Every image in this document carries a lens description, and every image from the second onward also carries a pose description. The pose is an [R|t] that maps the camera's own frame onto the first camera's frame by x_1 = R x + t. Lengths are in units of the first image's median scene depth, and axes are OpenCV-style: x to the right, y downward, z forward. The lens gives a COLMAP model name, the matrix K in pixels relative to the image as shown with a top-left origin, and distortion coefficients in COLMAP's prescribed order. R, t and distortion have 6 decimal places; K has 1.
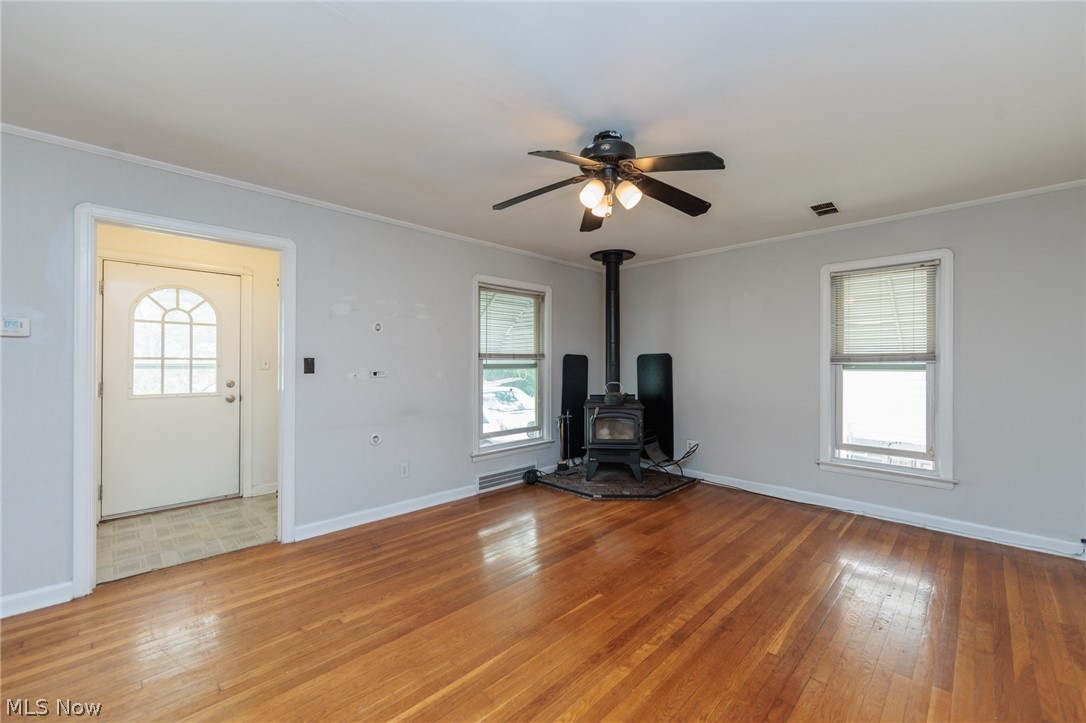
lens RADIAL K [[433.3, 0, 547.7], [0, 433.3, 361.3], [0, 0, 1]] dist [-0.002298, -0.000067]
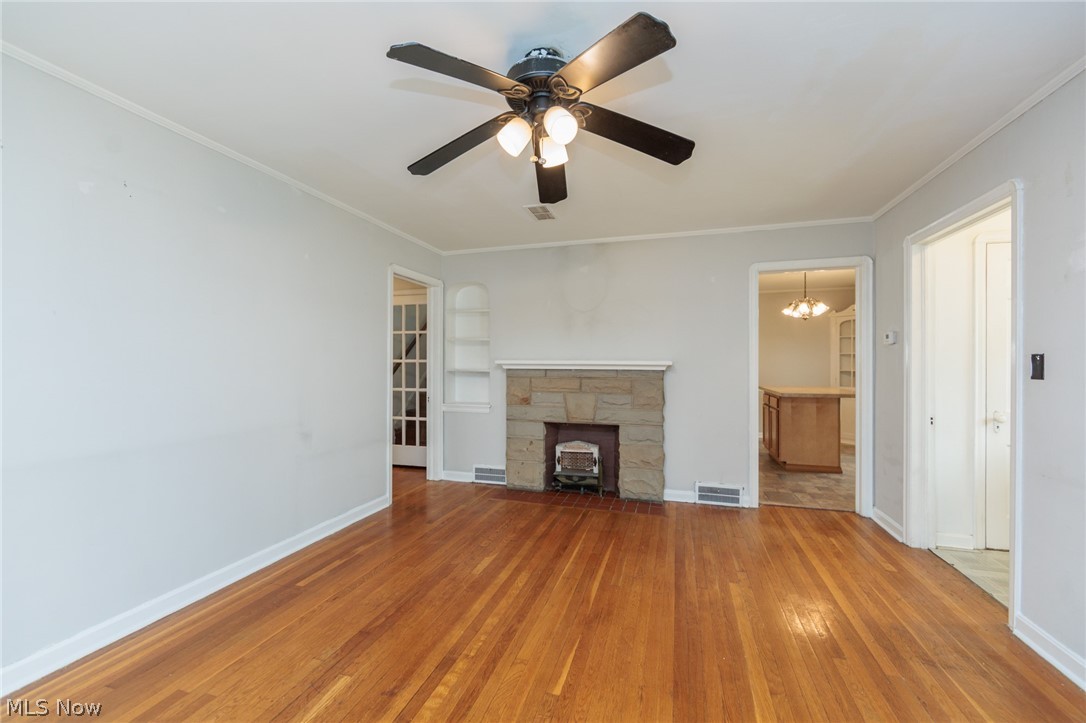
lens RADIAL K [[433.3, 0, 547.7], [0, 433.3, 361.3], [0, 0, 1]] dist [-0.002298, -0.000067]
pose [[-0.880605, -0.004791, -0.473827, 0.360183], [-0.002906, 0.999985, -0.004709, 0.006959], [0.473843, -0.002770, -0.880605, 1.241421]]
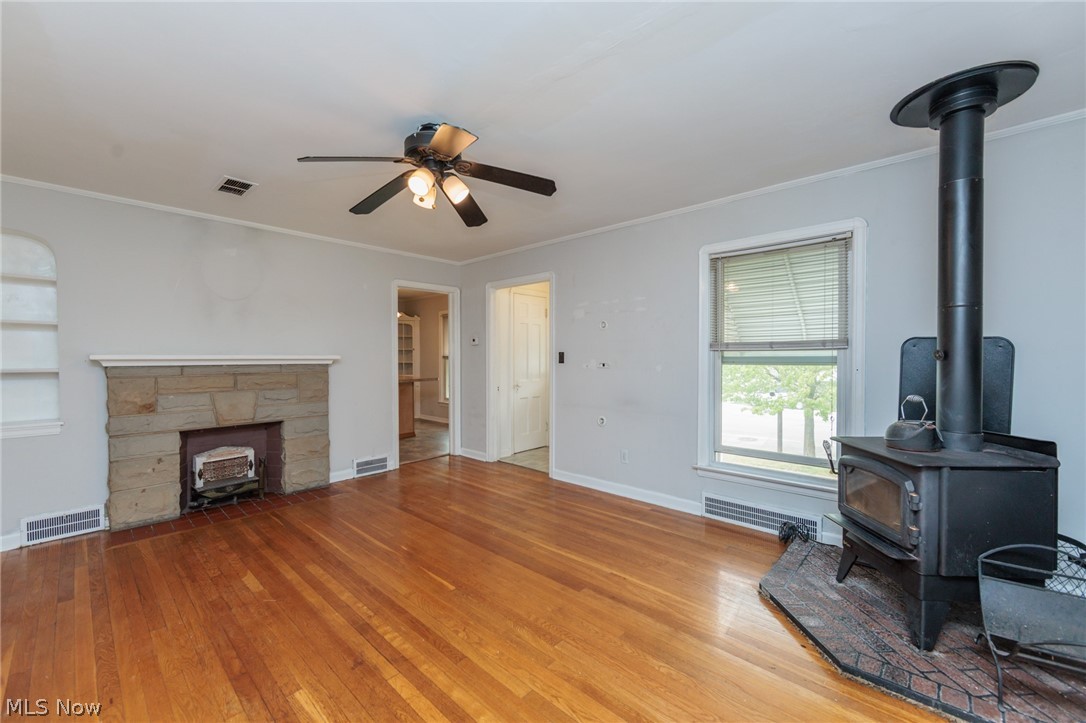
lens RADIAL K [[428.7, 0, 537.8], [0, 428.7, 362.7], [0, 0, 1]] dist [-0.000182, 0.000046]
pose [[0.036903, 0.012149, -0.999245, 0.852069], [0.004365, 0.999915, 0.012319, 0.008640], [0.999309, -0.004817, 0.036846, 0.895337]]
